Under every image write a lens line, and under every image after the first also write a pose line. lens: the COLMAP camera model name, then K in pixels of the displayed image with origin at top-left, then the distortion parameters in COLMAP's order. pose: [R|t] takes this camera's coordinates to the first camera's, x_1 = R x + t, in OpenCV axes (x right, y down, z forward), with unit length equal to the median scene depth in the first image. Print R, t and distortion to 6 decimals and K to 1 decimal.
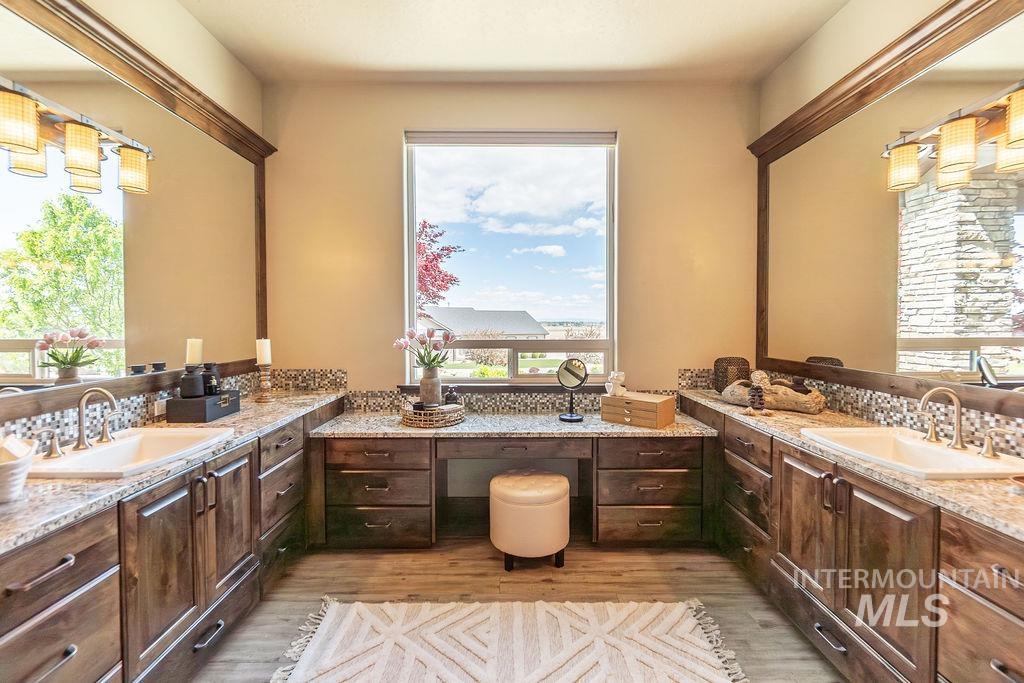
lens RADIAL K [[443.4, 0, 509.1], [0, 443.4, 335.2], [0, 0, 1]] dist [-0.008817, 0.001892]
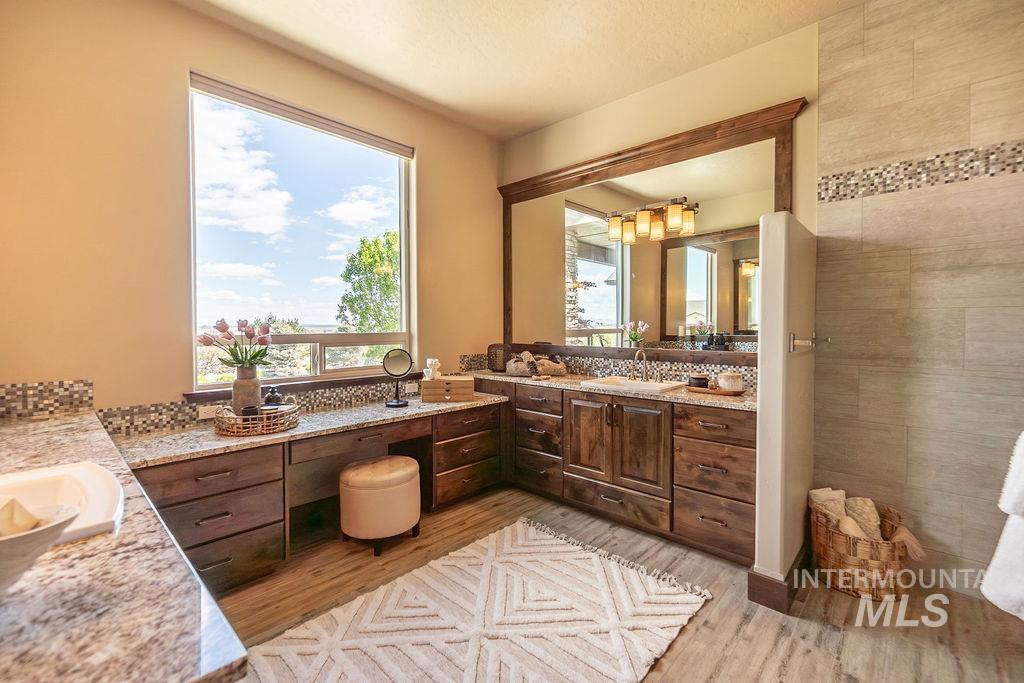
lens RADIAL K [[443.4, 0, 507.2], [0, 443.4, 335.3], [0, 0, 1]] dist [-0.008817, 0.001892]
pose [[0.687528, -0.015542, 0.725991, -0.517281], [0.022691, 0.999743, -0.000086, 0.029135], [-0.725803, 0.016533, 0.687704, 0.069097]]
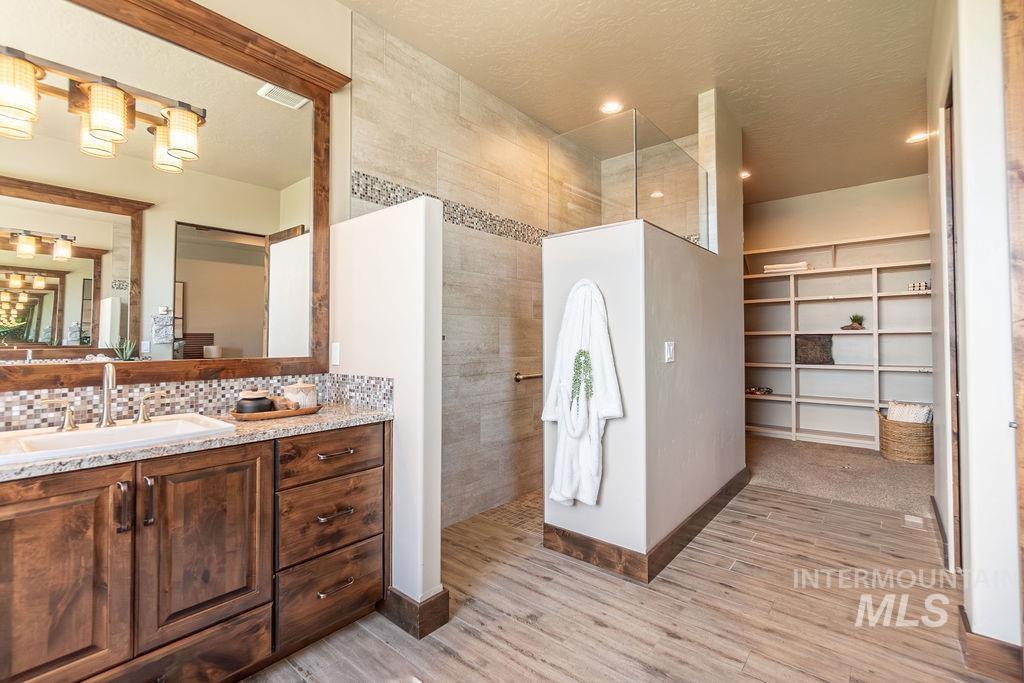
lens RADIAL K [[443.4, 0, 518.4], [0, 443.4, 338.7], [0, 0, 1]] dist [-0.008817, 0.001892]
pose [[-0.767769, 0.010059, 0.640648, -0.184626], [0.024475, 0.999607, 0.013637, 0.049742], [-0.640259, 0.026150, -0.767714, 0.756949]]
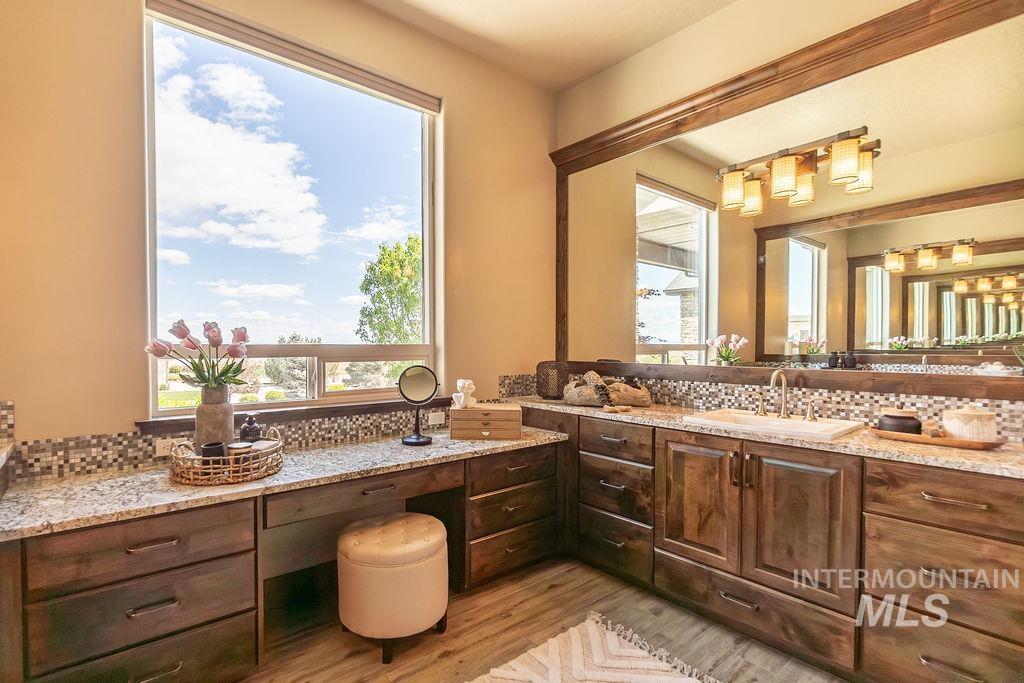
lens RADIAL K [[476.1, 0, 459.7], [0, 476.1, 359.9], [0, 0, 1]] dist [-0.011179, 0.005337]
pose [[0.795837, -0.015652, 0.605309, -0.352798], [0.017133, 0.999848, 0.003329, 0.046692], [-0.605269, 0.007721, 0.795984, 0.314339]]
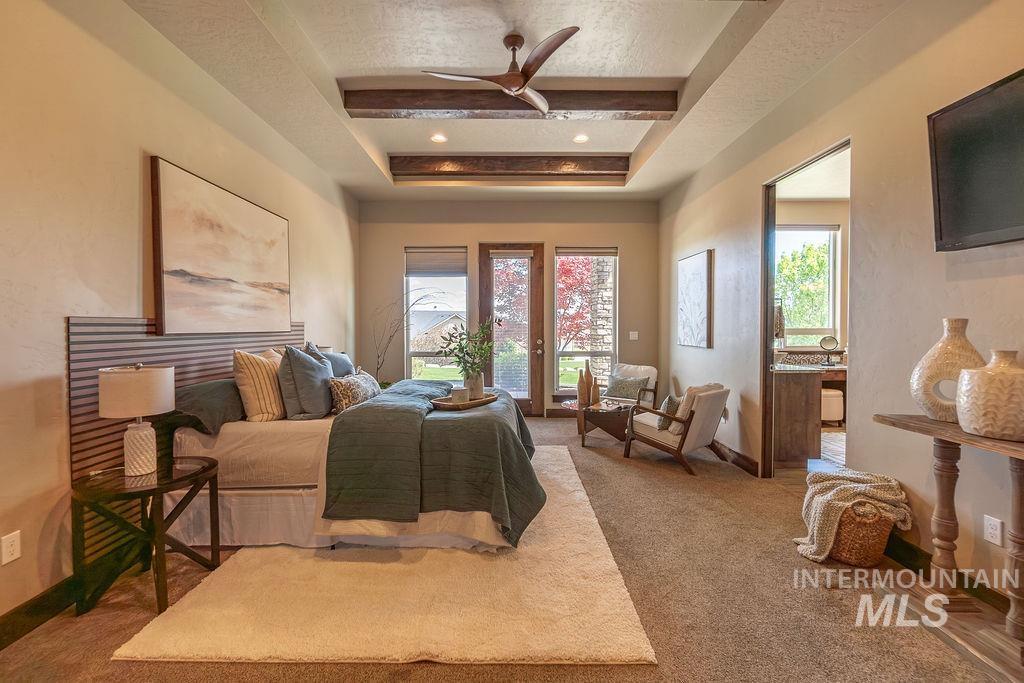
lens RADIAL K [[443.4, 0, 505.2], [0, 443.4, 335.7], [0, 0, 1]] dist [-0.008817, 0.001892]
pose [[0.999994, -0.003323, -0.000651, -1.577121], [0.003317, 0.999949, -0.009588, 0.074239], [0.000683, 0.009585, 0.999954, -1.243467]]
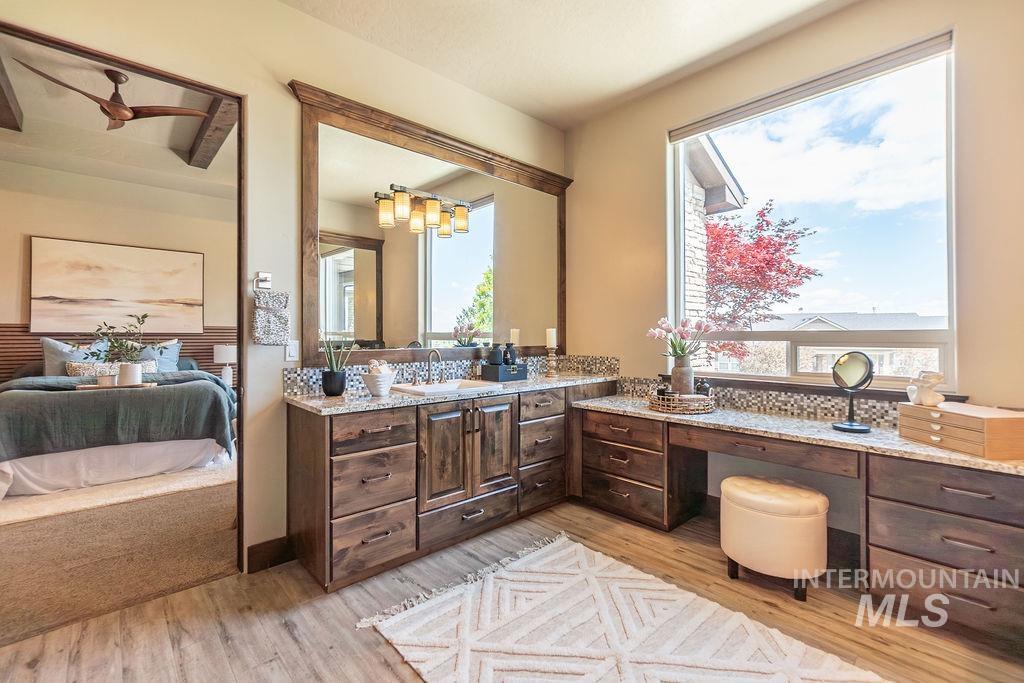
lens RADIAL K [[443.4, 0, 507.8], [0, 443.4, 337.1], [0, 0, 1]] dist [-0.008817, 0.001892]
pose [[0.665633, 0.004453, -0.746266, 0.358031], [-0.022258, 0.999656, -0.013888, 0.058932], [0.745947, 0.025854, 0.665503, 0.038060]]
